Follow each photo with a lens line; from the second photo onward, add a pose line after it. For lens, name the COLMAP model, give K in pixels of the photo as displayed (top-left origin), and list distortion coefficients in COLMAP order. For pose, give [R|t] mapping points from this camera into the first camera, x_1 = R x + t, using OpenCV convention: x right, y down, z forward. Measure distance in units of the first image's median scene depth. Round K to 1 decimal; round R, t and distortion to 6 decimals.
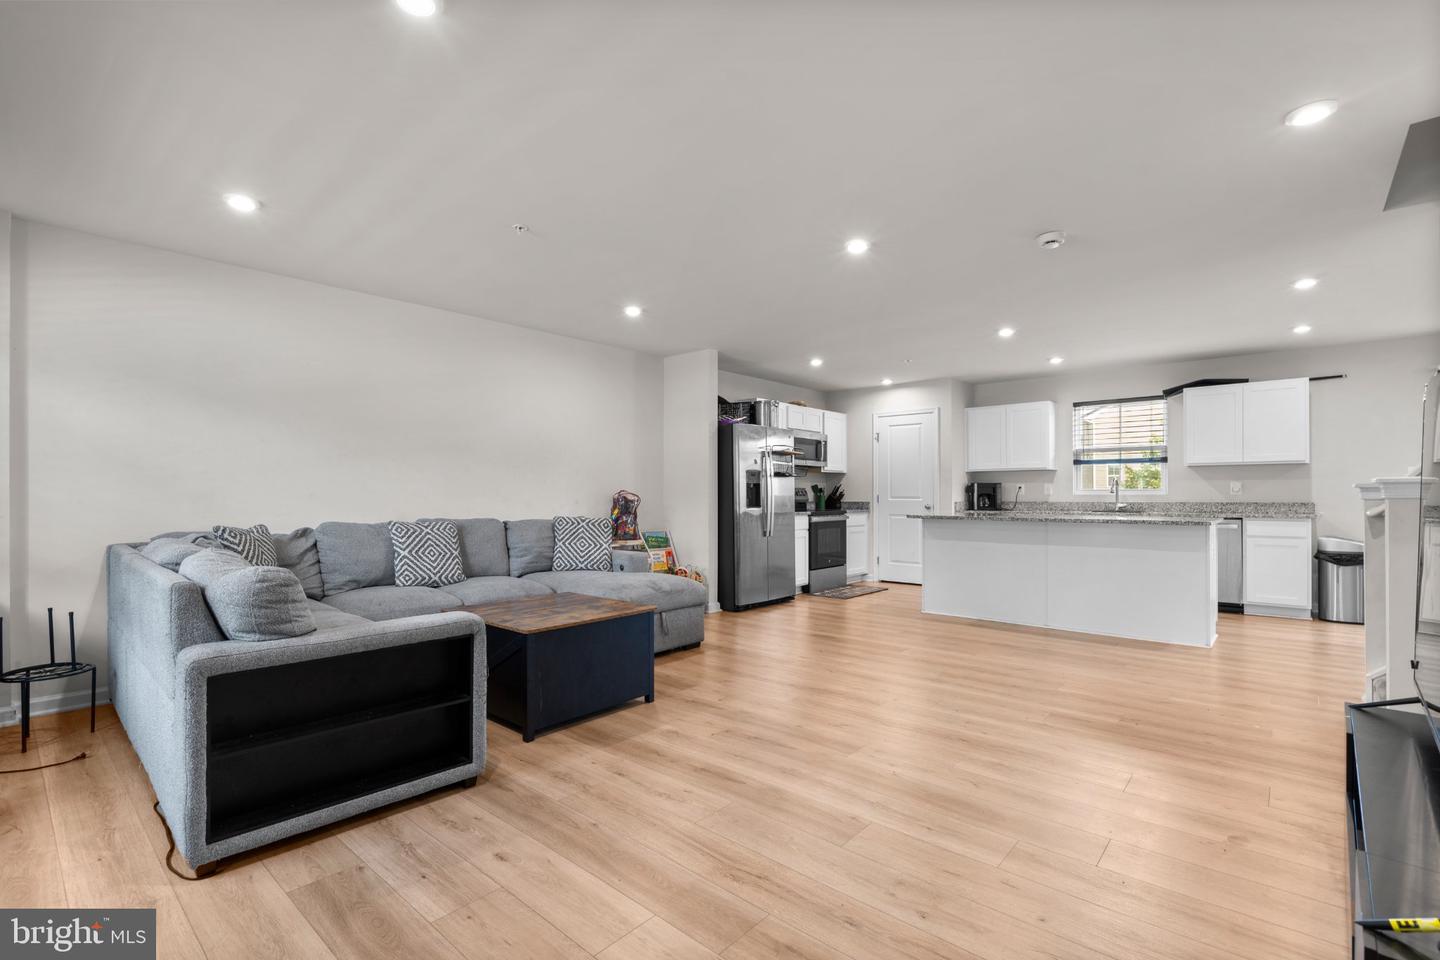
lens RADIAL K [[653.7, 0, 714.3], [0, 653.7, 487.9], [0, 0, 1]] dist [-0.005184, 0.002455]
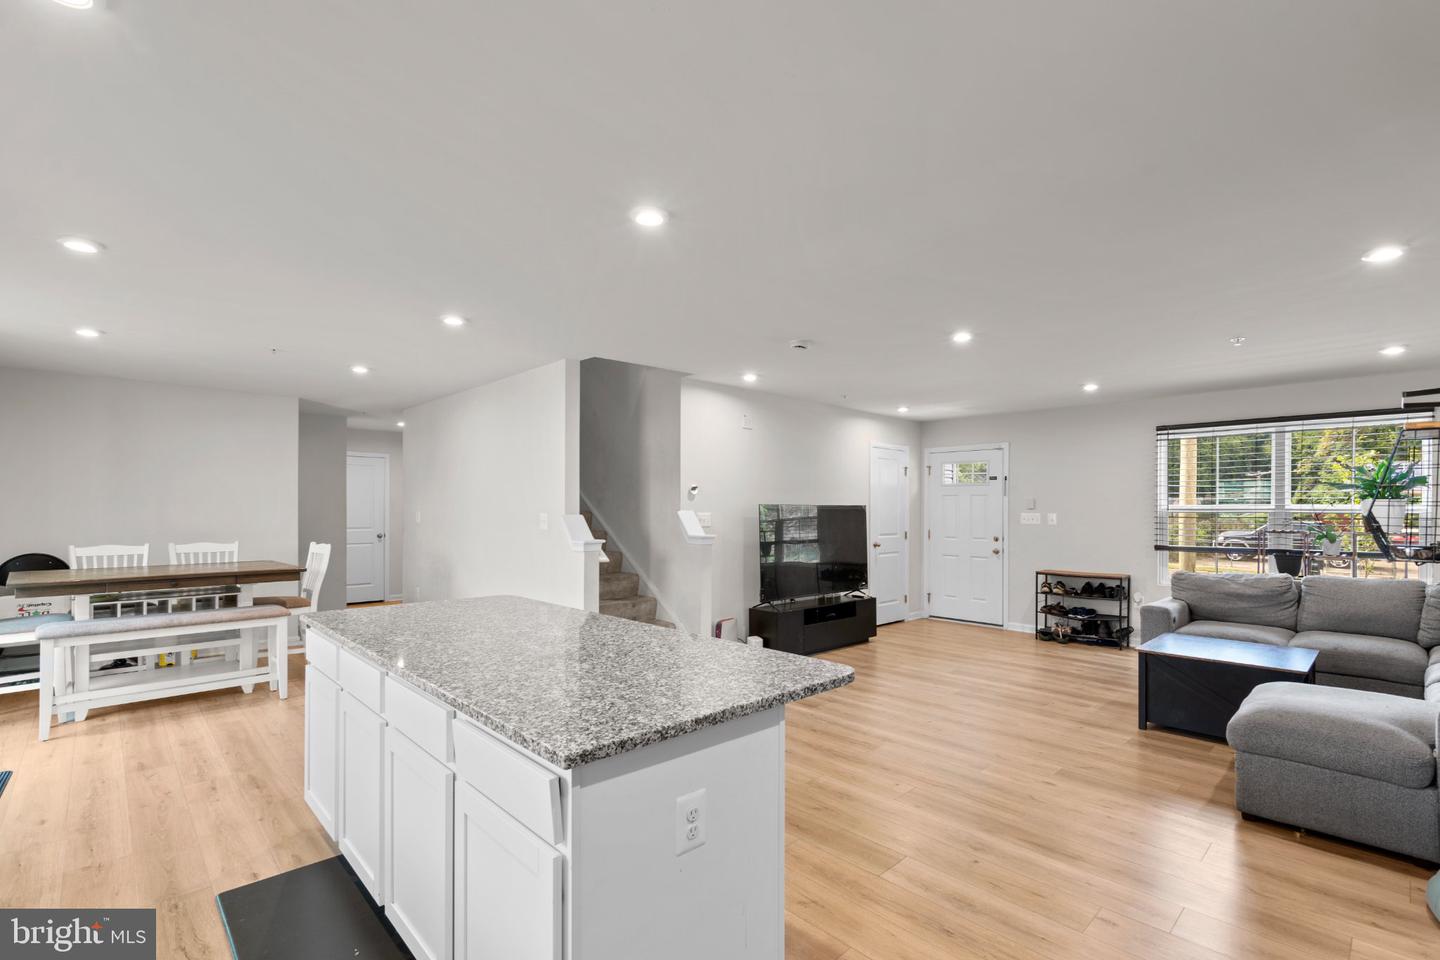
lens RADIAL K [[653.7, 0, 711.5], [0, 653.7, 507.0], [0, 0, 1]] dist [-0.005184, 0.002455]
pose [[-0.995901, -0.002102, 0.090421, 0.274315], [-0.003361, 0.999899, -0.013775, -0.026557], [-0.090382, -0.014023, -0.995808, 1.078770]]
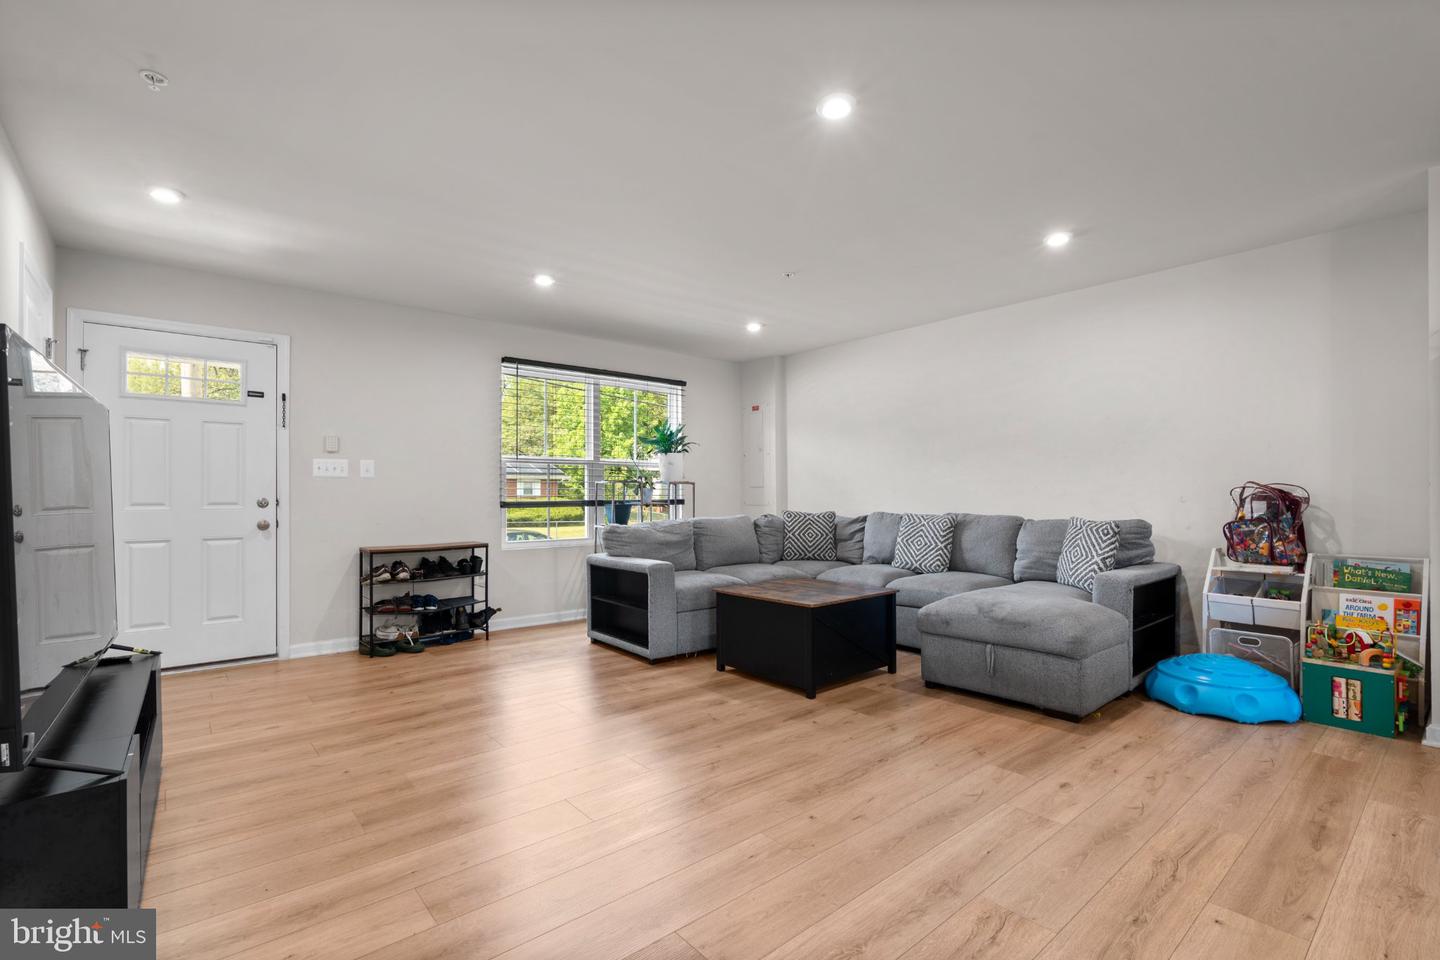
lens RADIAL K [[653.7, 0, 715.7], [0, 653.7, 492.3], [0, 0, 1]] dist [-0.005184, 0.002455]
pose [[-0.144716, -0.002586, -0.989470, 0.435050], [0.014919, 0.999877, -0.004796, 0.007677], [0.989361, -0.015456, -0.144659, 0.482003]]
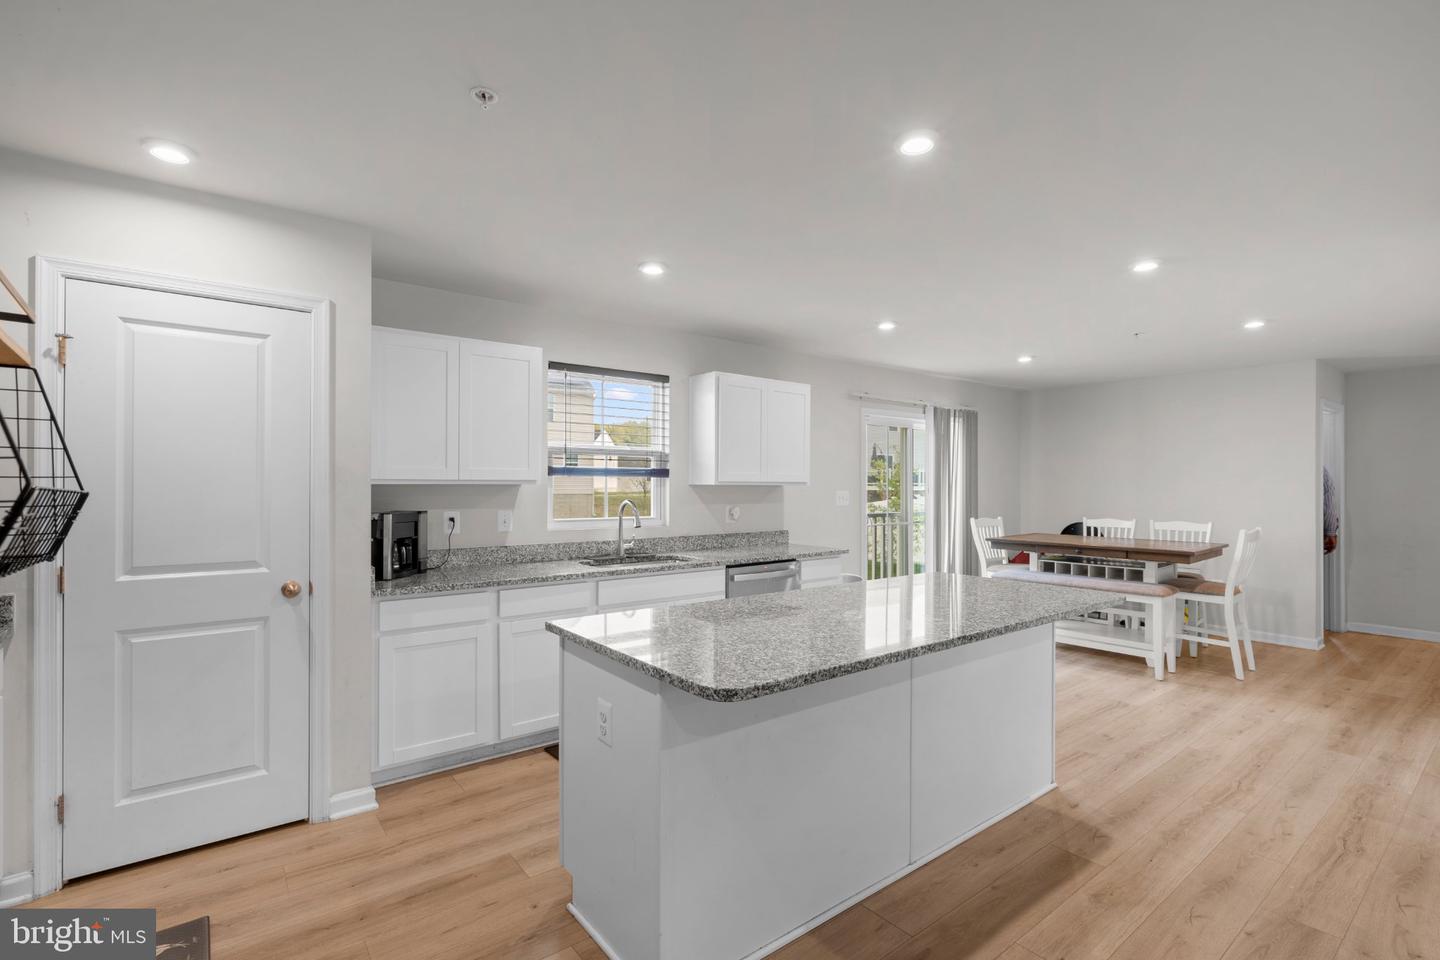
lens RADIAL K [[653.7, 0, 717.9], [0, 653.7, 485.1], [0, 0, 1]] dist [-0.005184, 0.002455]
pose [[0.185235, 0.003363, 0.982689, 0.042609], [-0.013377, 0.999910, -0.000900, -0.029575], [-0.982603, -0.012978, 0.185263, 0.781848]]
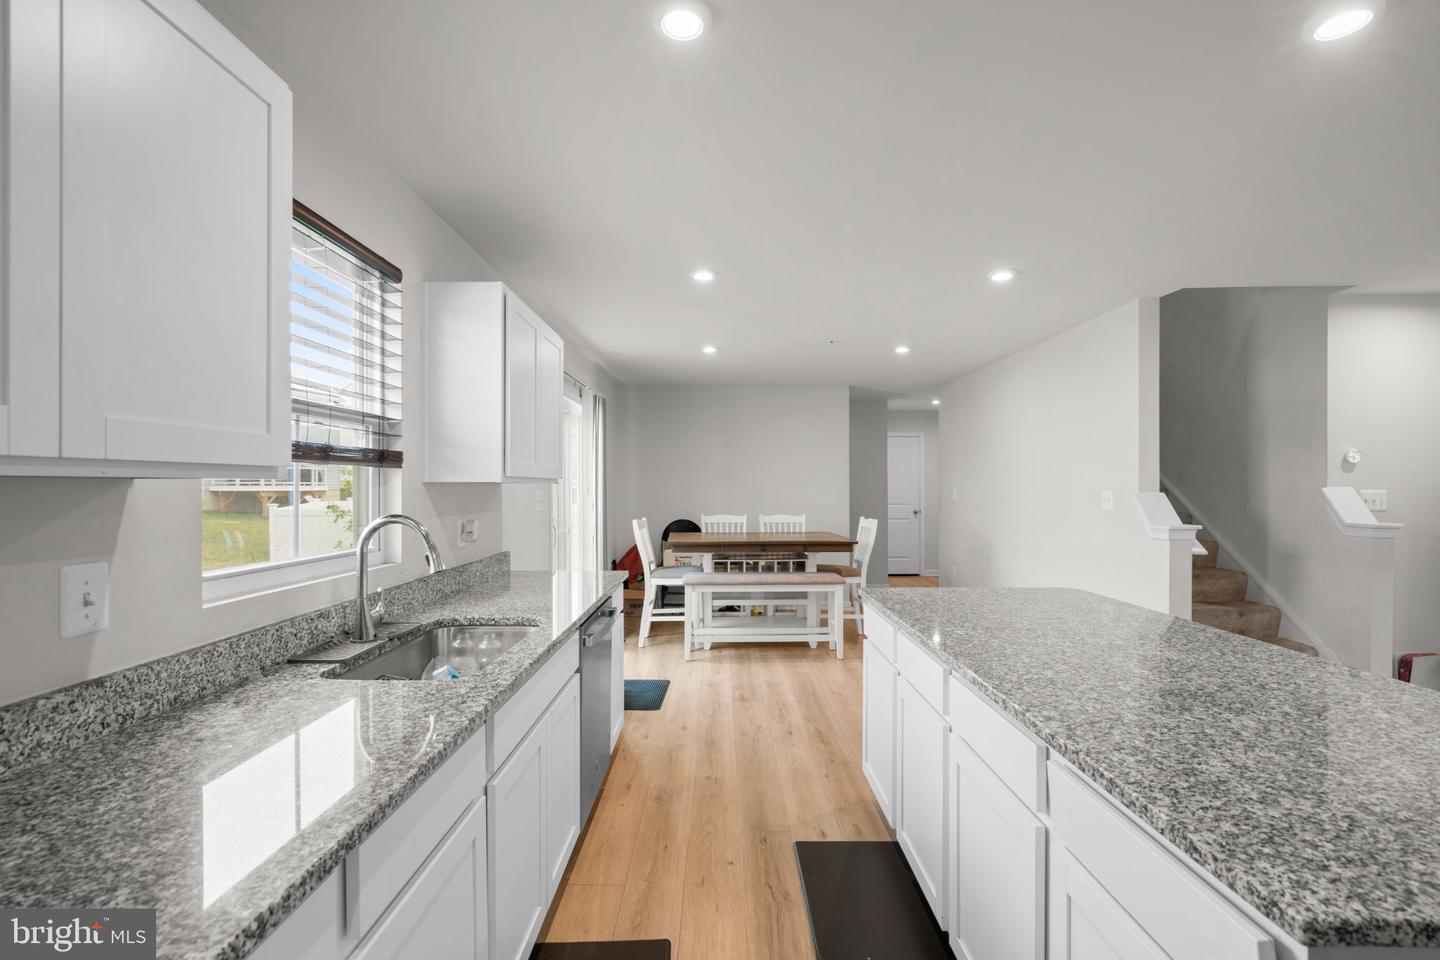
lens RADIAL K [[653.7, 0, 718.1], [0, 653.7, 488.6], [0, 0, 1]] dist [-0.005184, 0.002455]
pose [[-0.662213, -0.001735, 0.749314, 0.310293], [-0.006414, 0.999974, -0.003353, -0.026378], [-0.749289, -0.007027, -0.662206, 1.042481]]
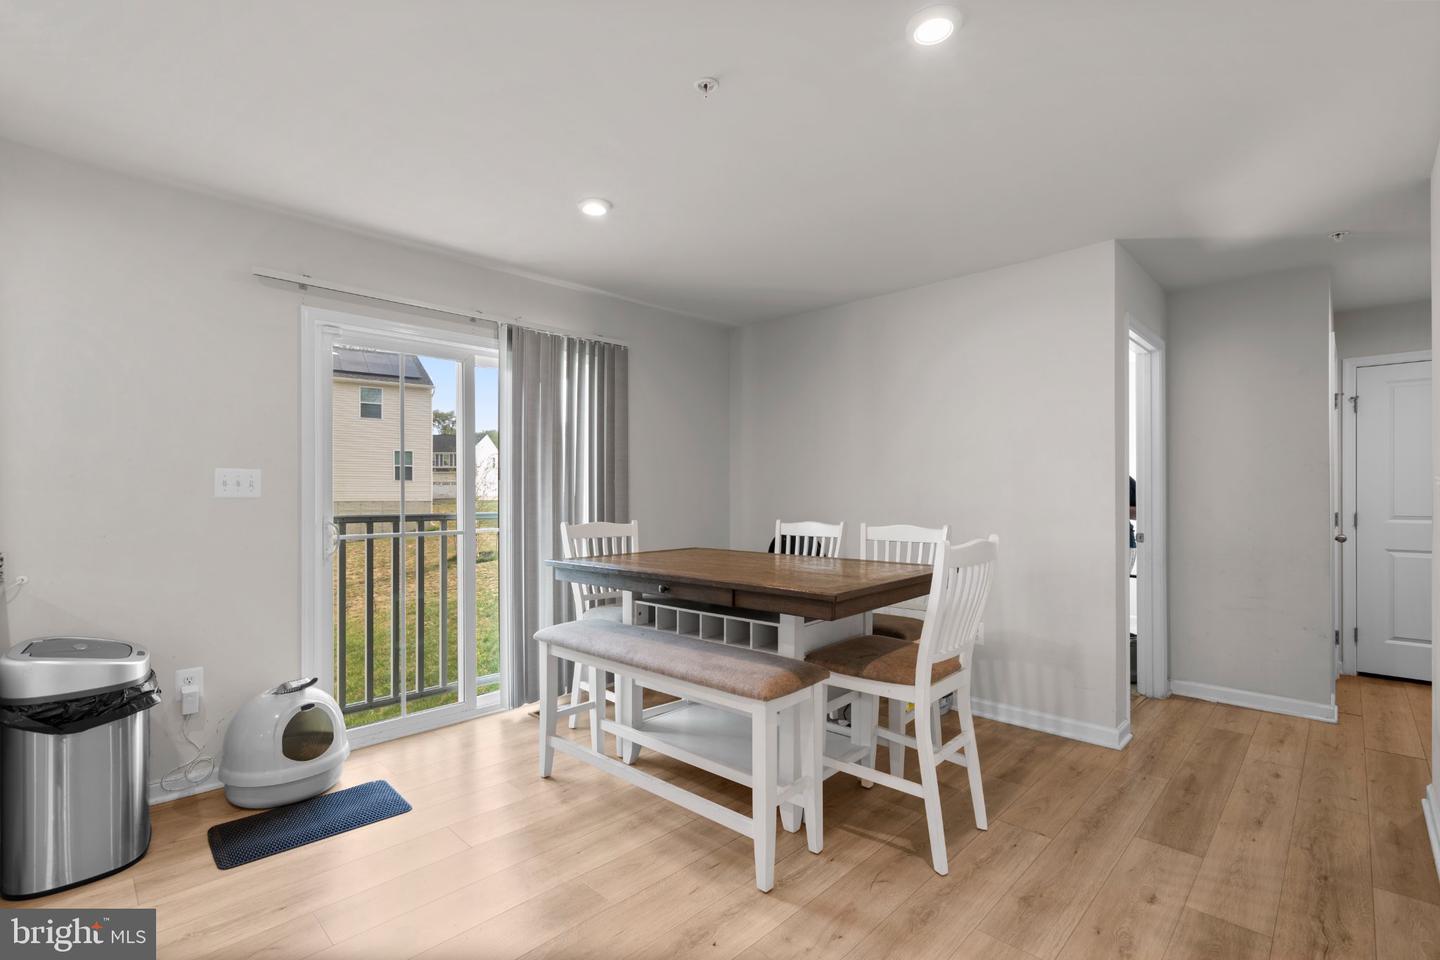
lens RADIAL K [[653.7, 0, 719.6], [0, 653.7, 491.8], [0, 0, 1]] dist [-0.005184, 0.002455]
pose [[0.048695, 0.004884, 0.998802, 0.472397], [-0.010661, 0.999934, -0.004370, -0.013403], [-0.998757, -0.010435, 0.048744, 0.478584]]
